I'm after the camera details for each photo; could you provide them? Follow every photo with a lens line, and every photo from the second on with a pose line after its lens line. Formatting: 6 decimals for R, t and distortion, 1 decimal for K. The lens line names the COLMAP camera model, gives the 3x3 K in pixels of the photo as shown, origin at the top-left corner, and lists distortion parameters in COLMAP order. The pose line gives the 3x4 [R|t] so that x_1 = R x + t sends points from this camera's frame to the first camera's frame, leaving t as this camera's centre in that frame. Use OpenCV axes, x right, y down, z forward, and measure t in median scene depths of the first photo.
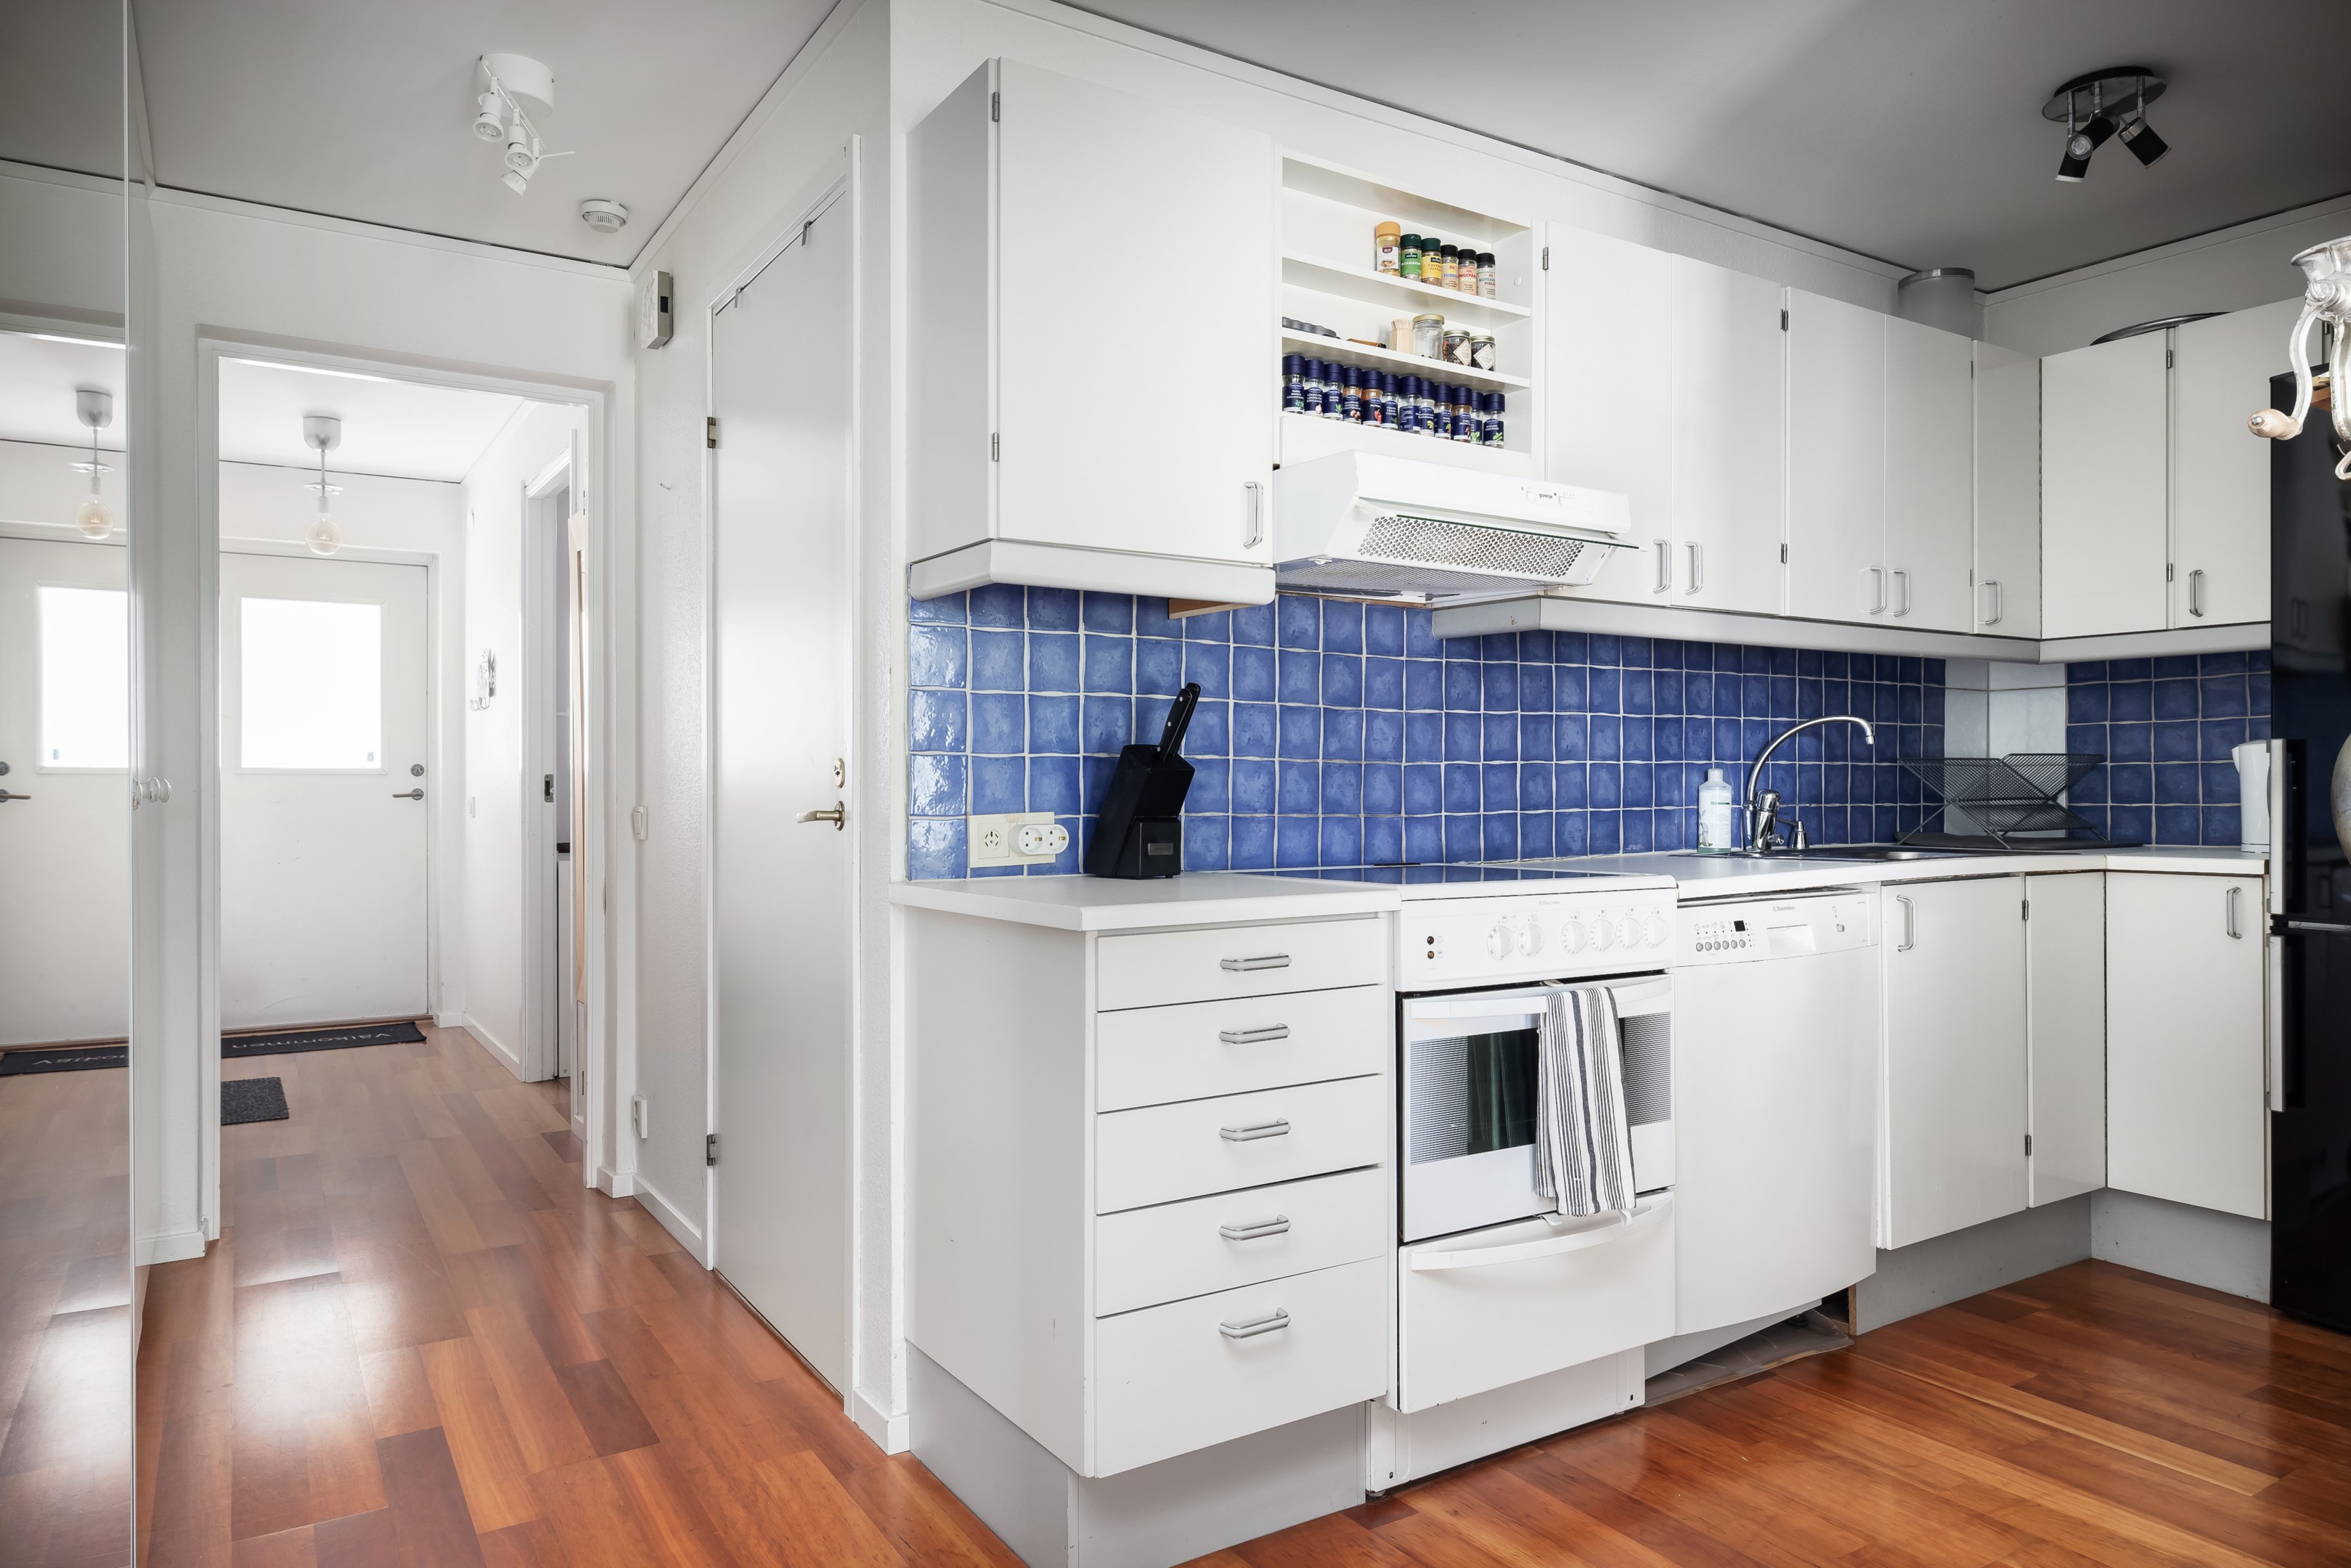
lens RADIAL K [[1476.3, 0, 1172.7], [0, 1476.3, 786.4], [0, 0, 1]] dist [-0.000694, 0.002861]
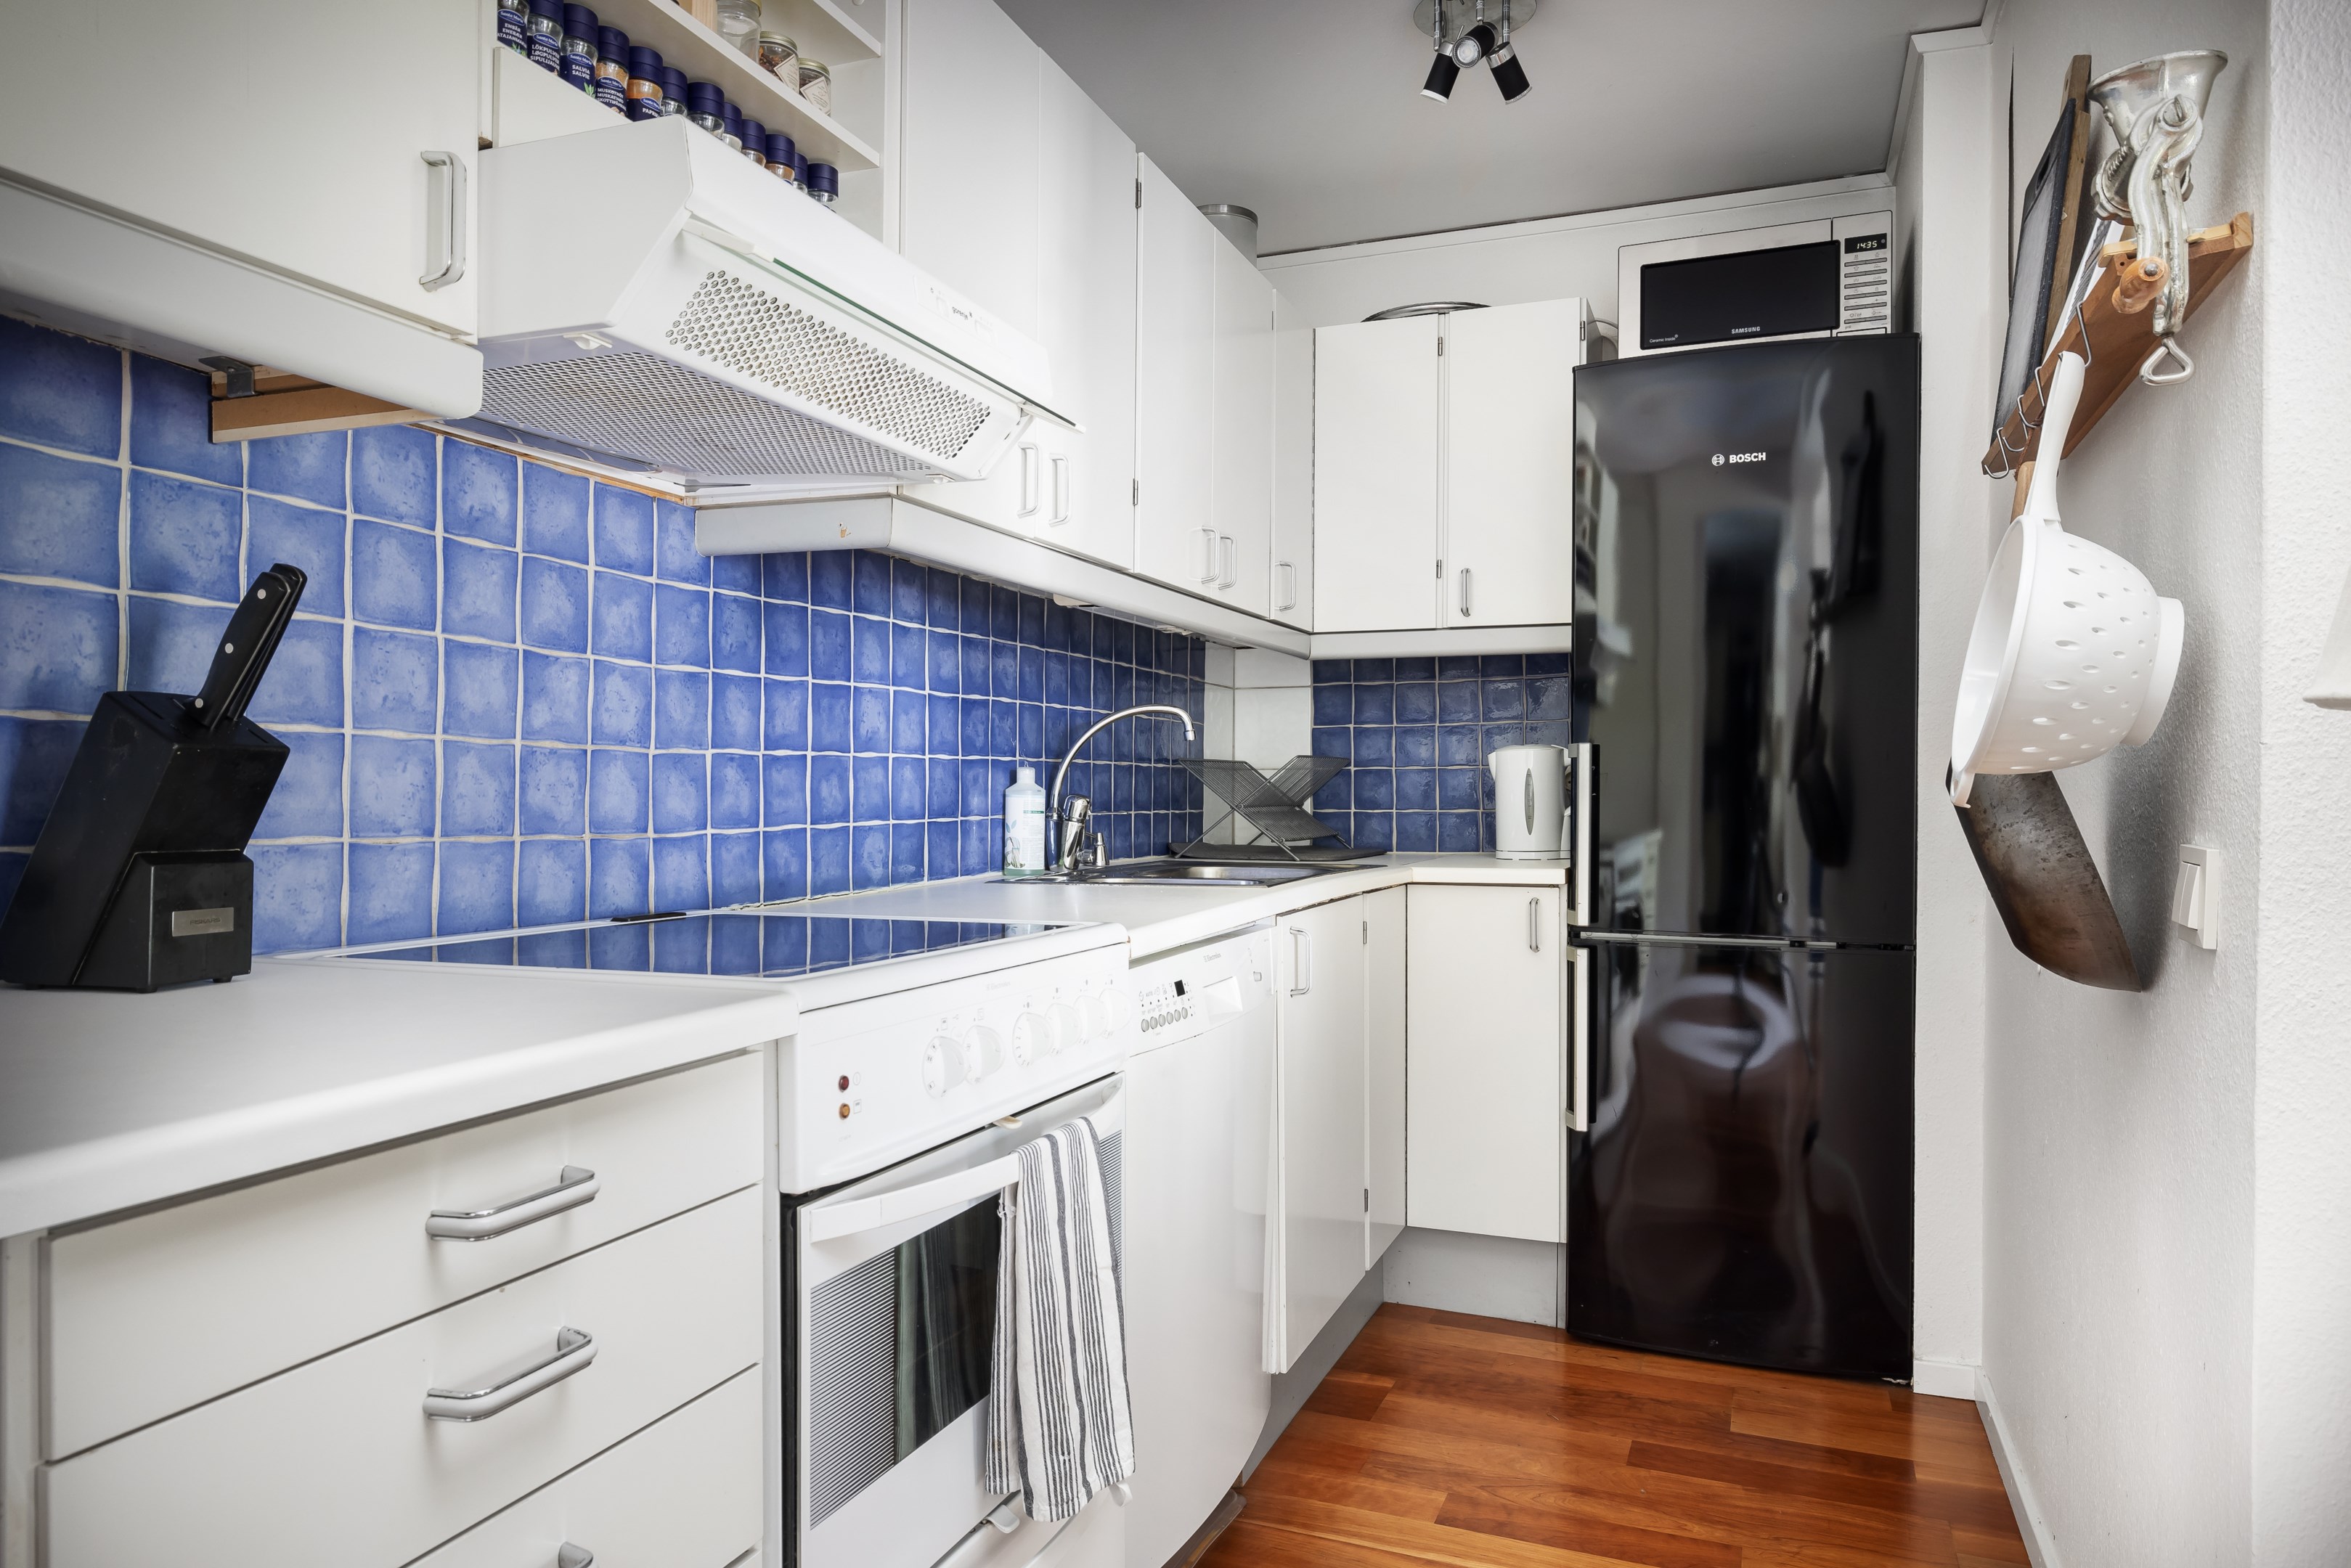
lens RADIAL K [[1476.3, 0, 1179.2], [0, 1476.3, 800.2], [0, 0, 1]] dist [-0.000694, 0.002861]
pose [[0.811358, 0.000578, 0.584549, -0.024863], [-0.005177, 0.999967, 0.006197, 0.000199], [-0.584527, -0.008055, 0.811334, 0.368264]]
